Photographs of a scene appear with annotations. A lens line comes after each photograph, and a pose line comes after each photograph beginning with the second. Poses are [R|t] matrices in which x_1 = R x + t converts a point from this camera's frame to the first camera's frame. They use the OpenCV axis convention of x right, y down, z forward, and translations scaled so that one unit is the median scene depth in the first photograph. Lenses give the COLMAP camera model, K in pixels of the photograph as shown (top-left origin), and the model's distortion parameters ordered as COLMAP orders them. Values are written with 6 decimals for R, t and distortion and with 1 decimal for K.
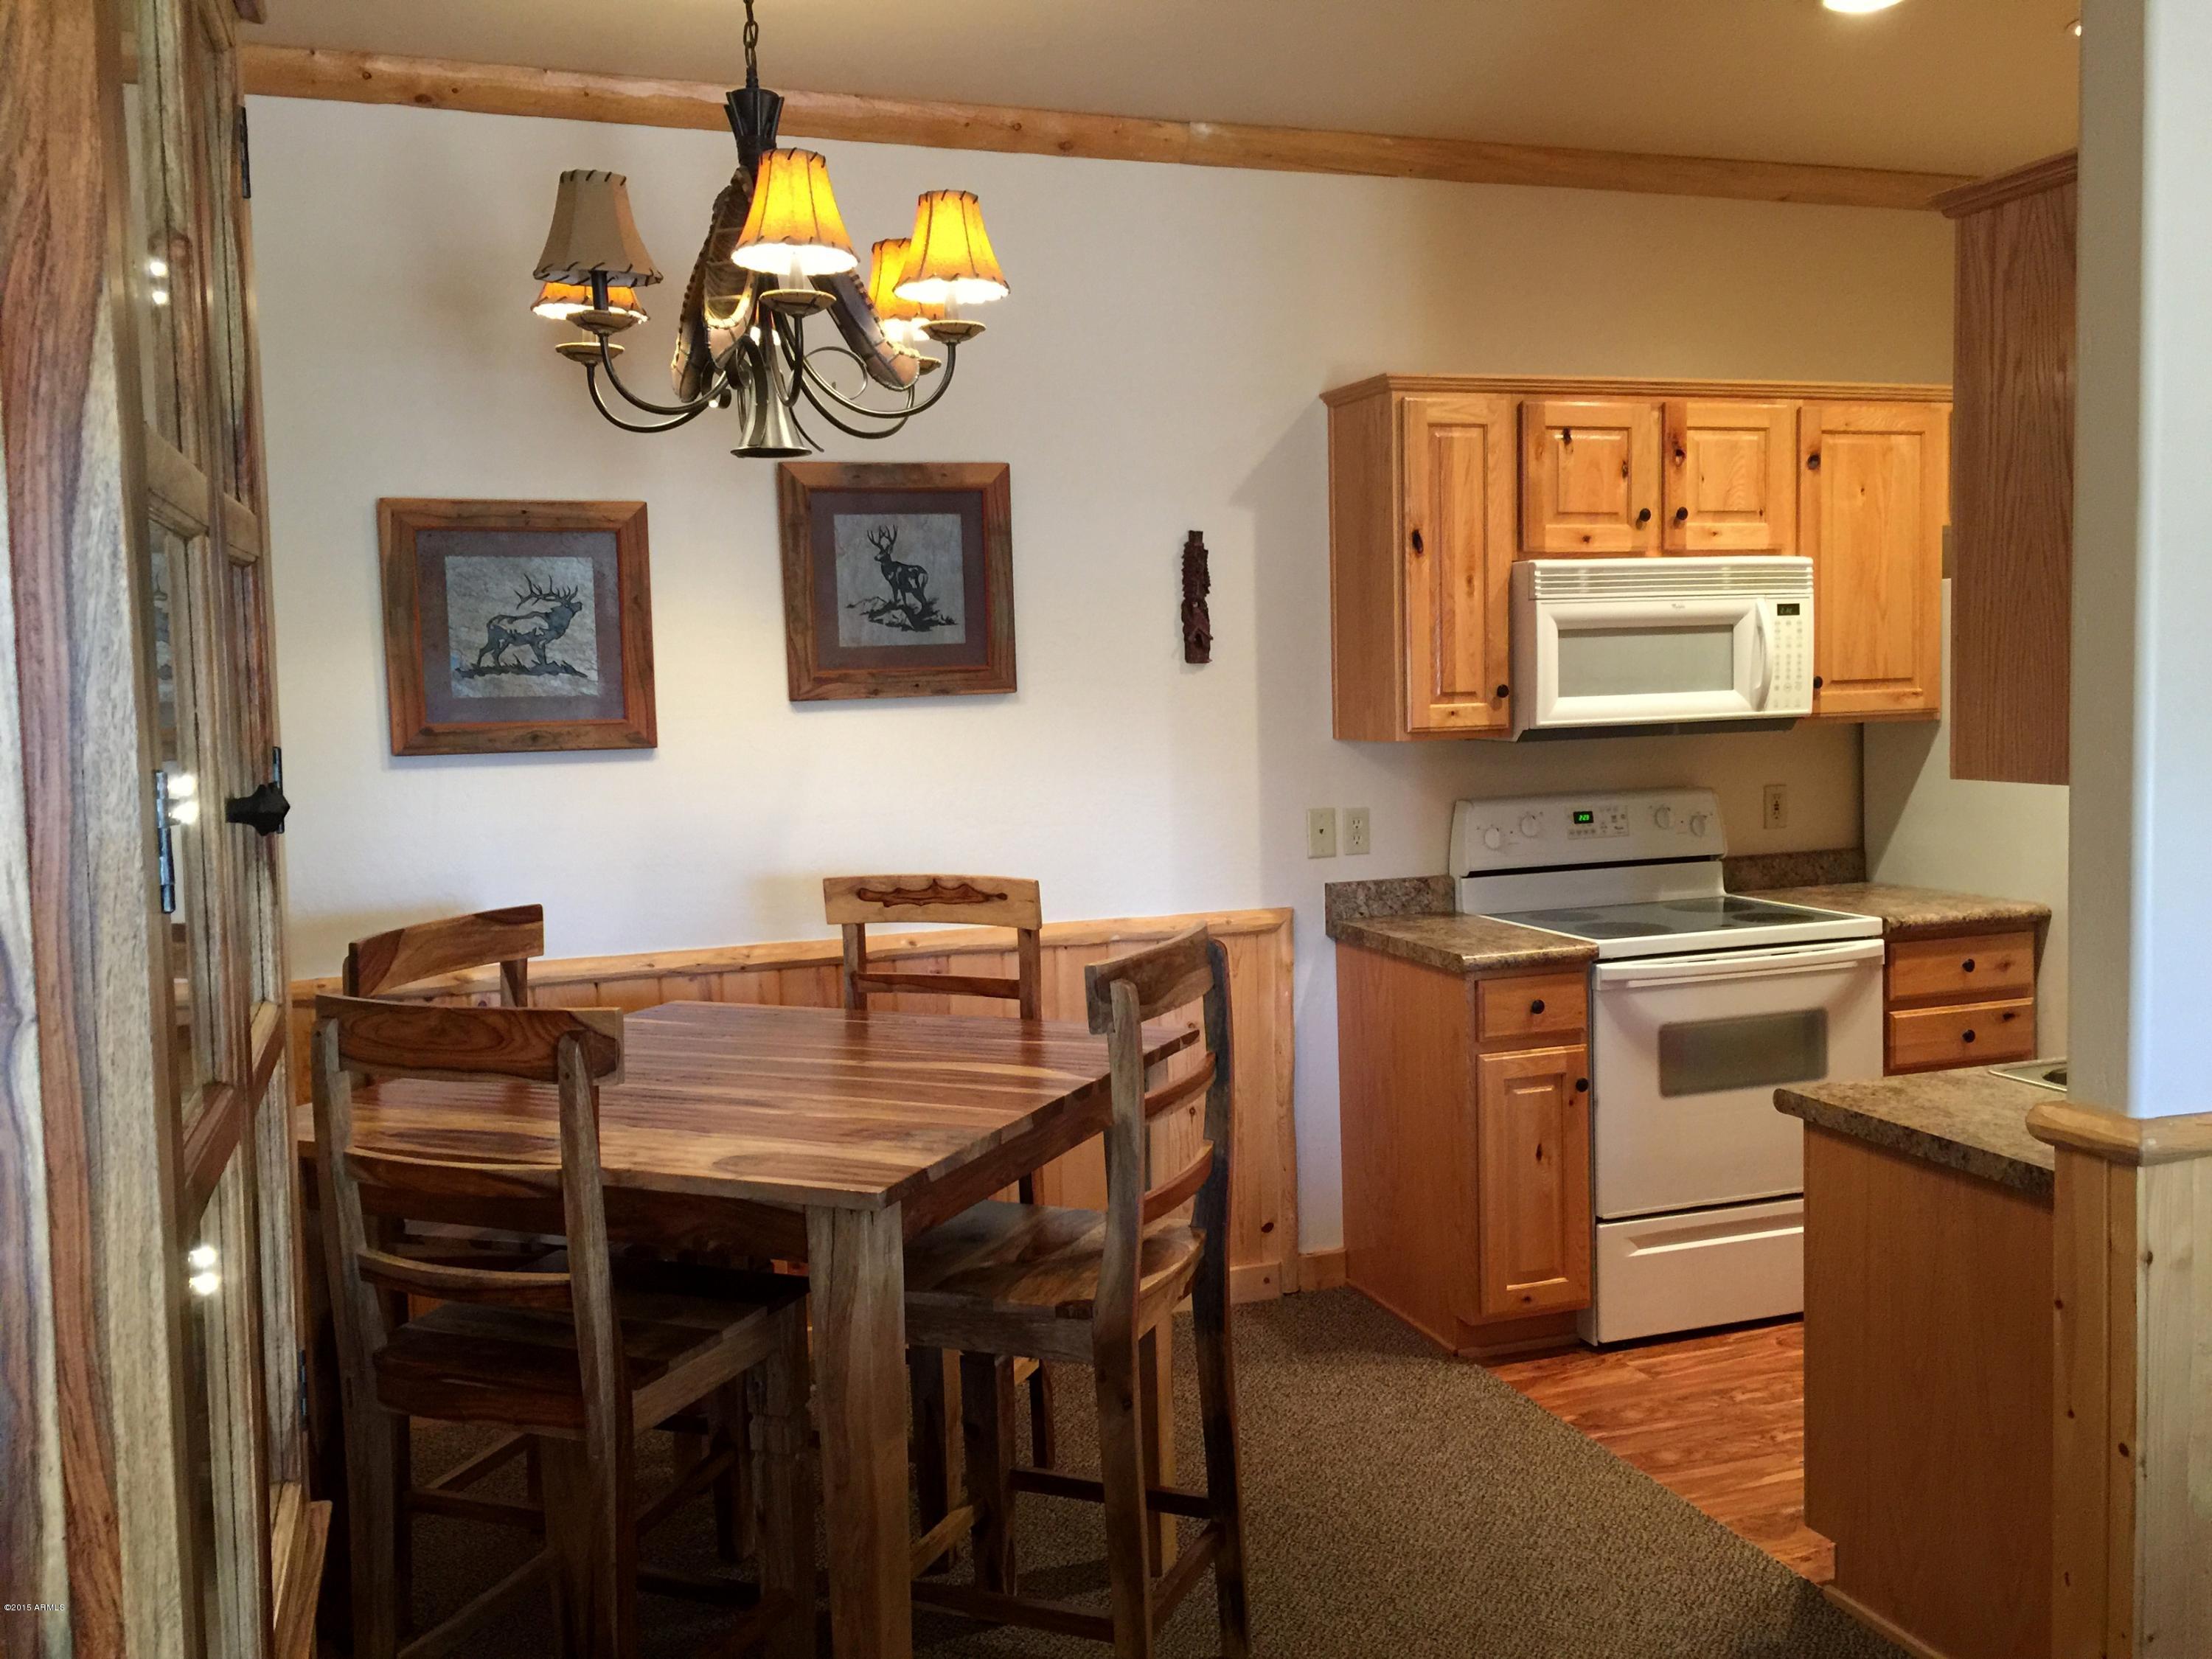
lens RADIAL K [[1892.1, 0, 1107.4], [0, 1892.1, 811.5], [0, 0, 1]] dist [0.078667, -0.099378]
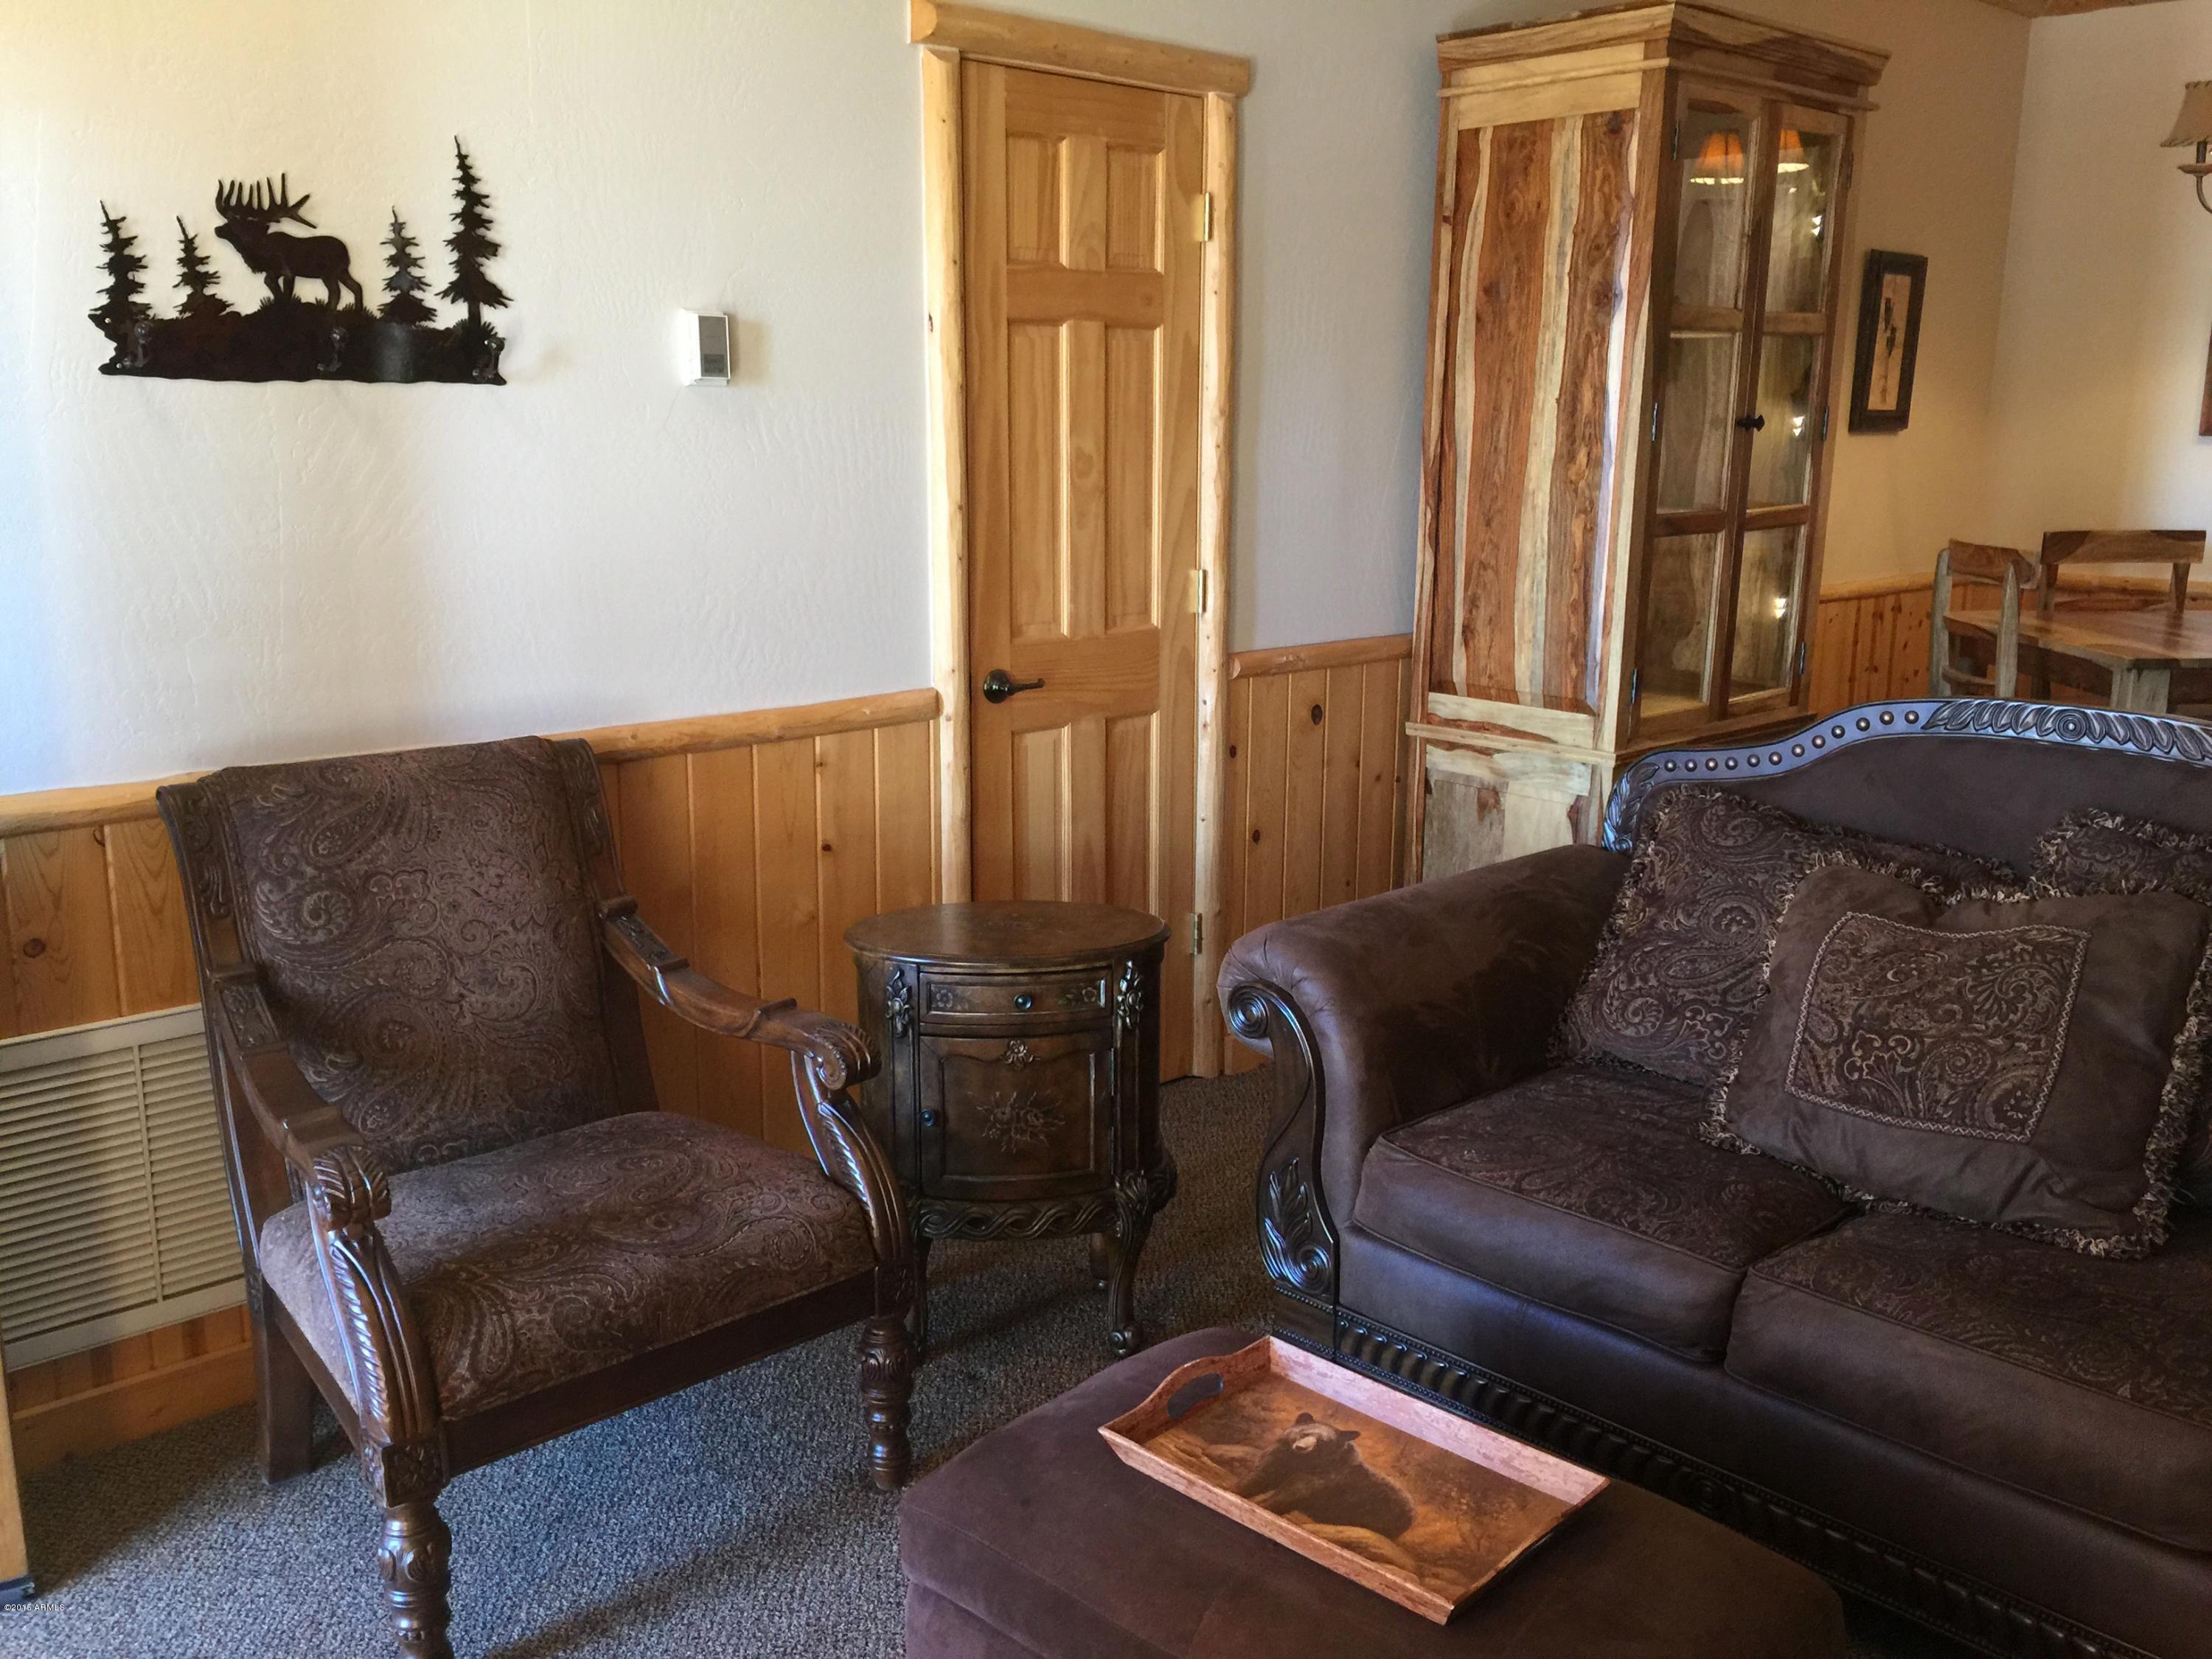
lens RADIAL K [[1892.1, 0, 1110.4], [0, 1892.1, 821.0], [0, 0, 1]] dist [0.078667, -0.099378]
pose [[0.396887, 0.219526, -0.891229, 0.663167], [-0.080774, 0.975564, 0.204328, 0.025892], [0.914307, -0.009107, 0.404920, -0.388166]]
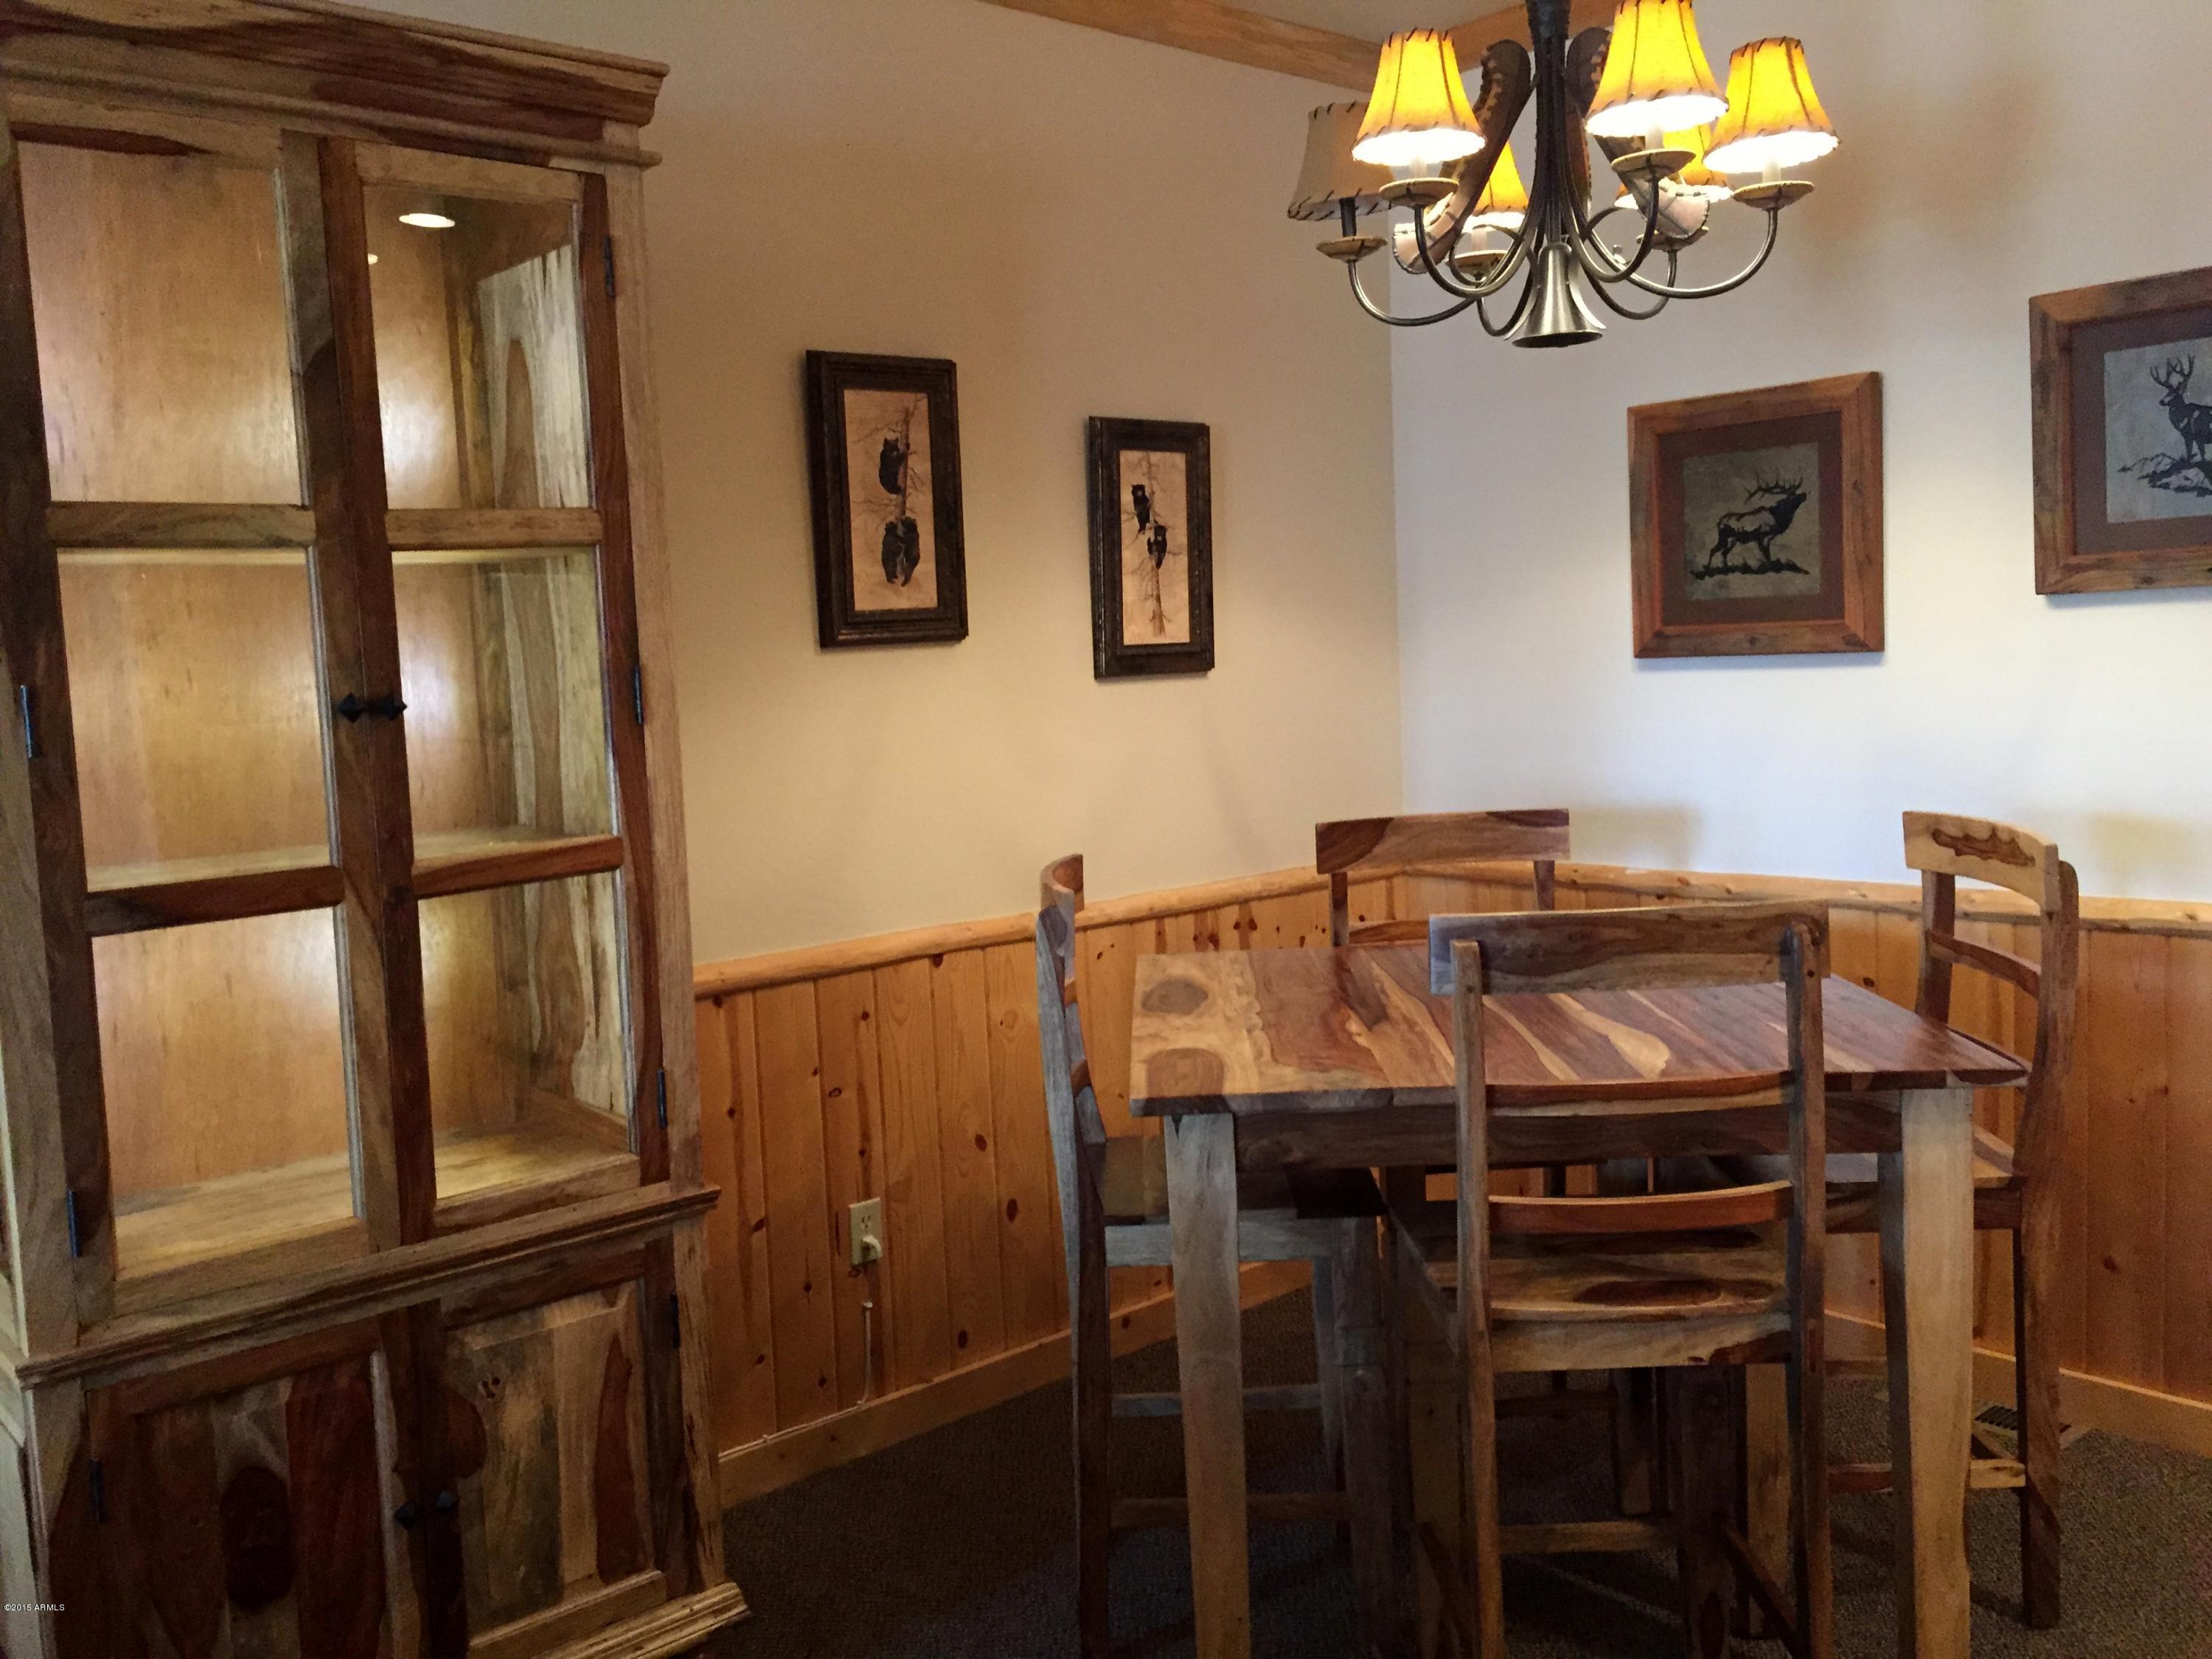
lens RADIAL K [[1892.1, 0, 1099.4], [0, 1892.1, 806.7], [0, 0, 1]] dist [0.078667, -0.099378]
pose [[0.375567, 0.087963, -0.922611, 0.440219], [-0.030124, 0.996118, 0.082709, -0.023543], [0.926305, -0.003270, 0.376759, 0.318101]]
